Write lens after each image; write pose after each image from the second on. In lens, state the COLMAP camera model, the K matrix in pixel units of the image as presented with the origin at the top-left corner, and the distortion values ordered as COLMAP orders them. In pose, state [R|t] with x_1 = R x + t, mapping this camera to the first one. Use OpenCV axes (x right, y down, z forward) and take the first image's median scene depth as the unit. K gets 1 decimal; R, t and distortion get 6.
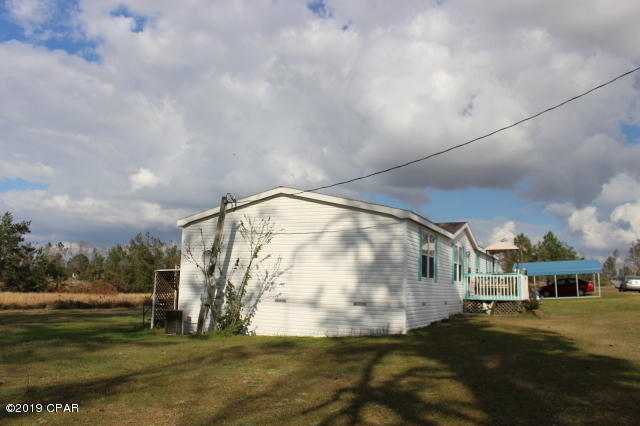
lens RADIAL K [[527.4, 0, 320.0], [0, 527.4, 213.0], [0, 0, 1]] dist [-0.149374, 0.114365]
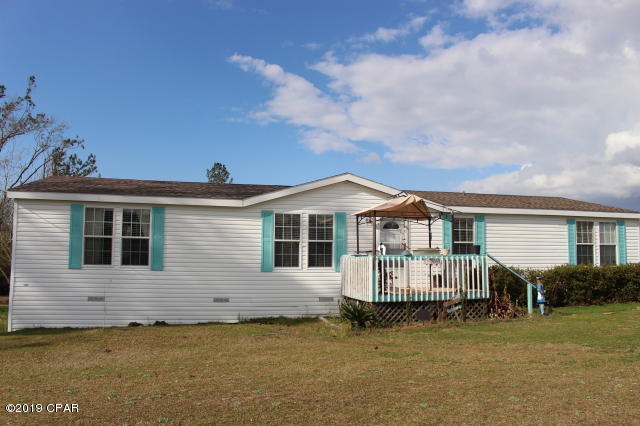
lens RADIAL K [[527.4, 0, 320.0], [0, 527.4, 213.0], [0, 0, 1]] dist [-0.149374, 0.114365]
pose [[0.642170, -0.083760, -0.761973, 0.995497], [0.117163, 0.993058, -0.010421, 0.090973], [0.757556, -0.082583, 0.647525, 0.744613]]
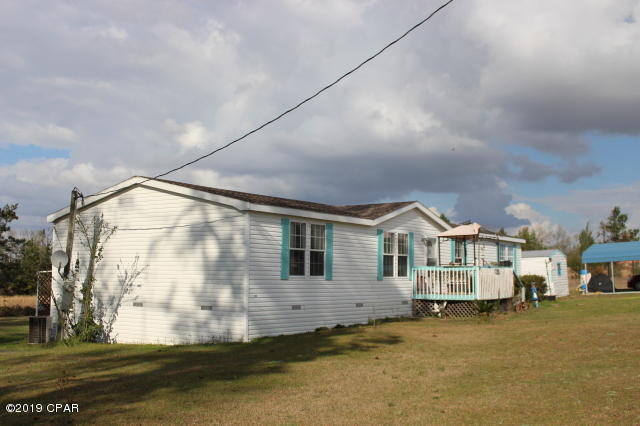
lens RADIAL K [[735.9, 0, 320.0], [0, 735.9, 213.0], [0, 0, 1]] dist [-0.079496, 0.015930]
pose [[0.986024, -0.034742, -0.162943, 0.425462], [0.043245, 0.997865, 0.048934, -0.034367], [0.160896, -0.055296, 0.985421, -0.161262]]
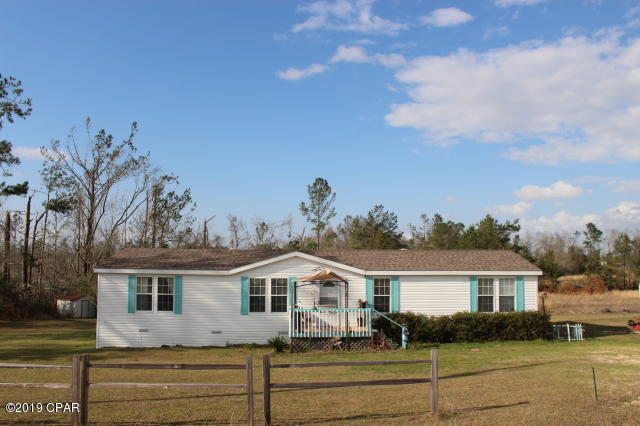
lens RADIAL K [[613.0, 0, 320.0], [0, 613.0, 213.0], [0, 0, 1]] dist [-0.103268, 0.021005]
pose [[0.430480, -0.098888, -0.897167, 1.780785], [0.135919, 0.989748, -0.043876, 0.004233], [0.892308, -0.103055, 0.439507, 0.731590]]
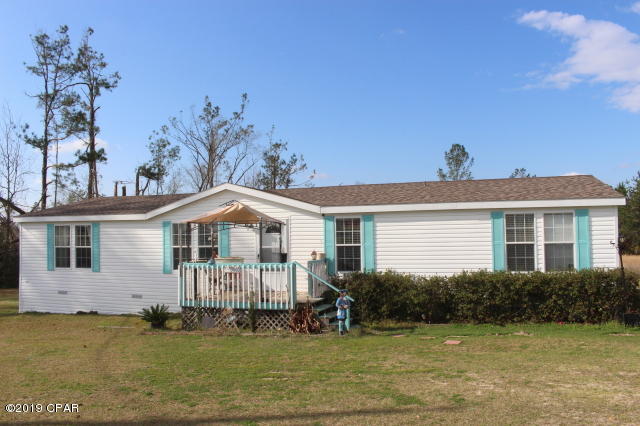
lens RADIAL K [[547.4, 0, 303.8], [0, 547.4, 212.7], [0, 0, 1]] dist [-0.179508, 0.194948]
pose [[0.102718, -0.074290, -0.991933, 1.319871], [0.157158, 0.985894, -0.057563, 0.149712], [0.982217, -0.149977, 0.112944, 1.356529]]
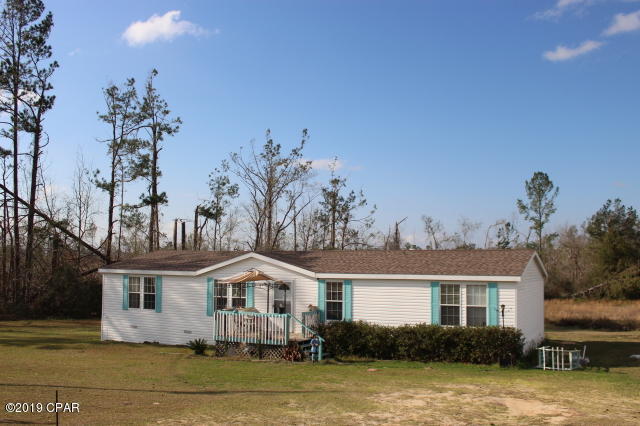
lens RADIAL K [[626.1, 0, 295.0], [0, 626.1, 214.1], [0, 0, 1]] dist [-0.102835, 0.002745]
pose [[-0.045110, -0.109256, -0.992990, 1.868507], [0.130484, 0.984841, -0.114287, 0.118464], [0.990424, -0.134725, -0.030170, 1.498203]]
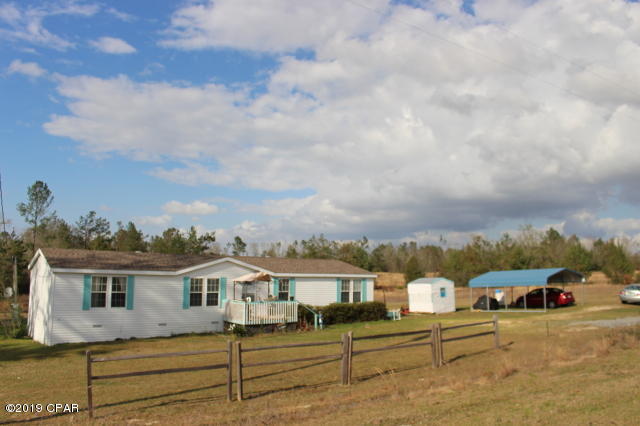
lens RADIAL K [[527.4, 0, 320.0], [0, 527.4, 213.0], [0, 0, 1]] dist [-0.149374, 0.114365]
pose [[0.880463, -0.061450, -0.470116, 1.405914], [0.072195, 0.997379, 0.004842, -0.100103], [0.468587, -0.038203, 0.882591, 0.037303]]
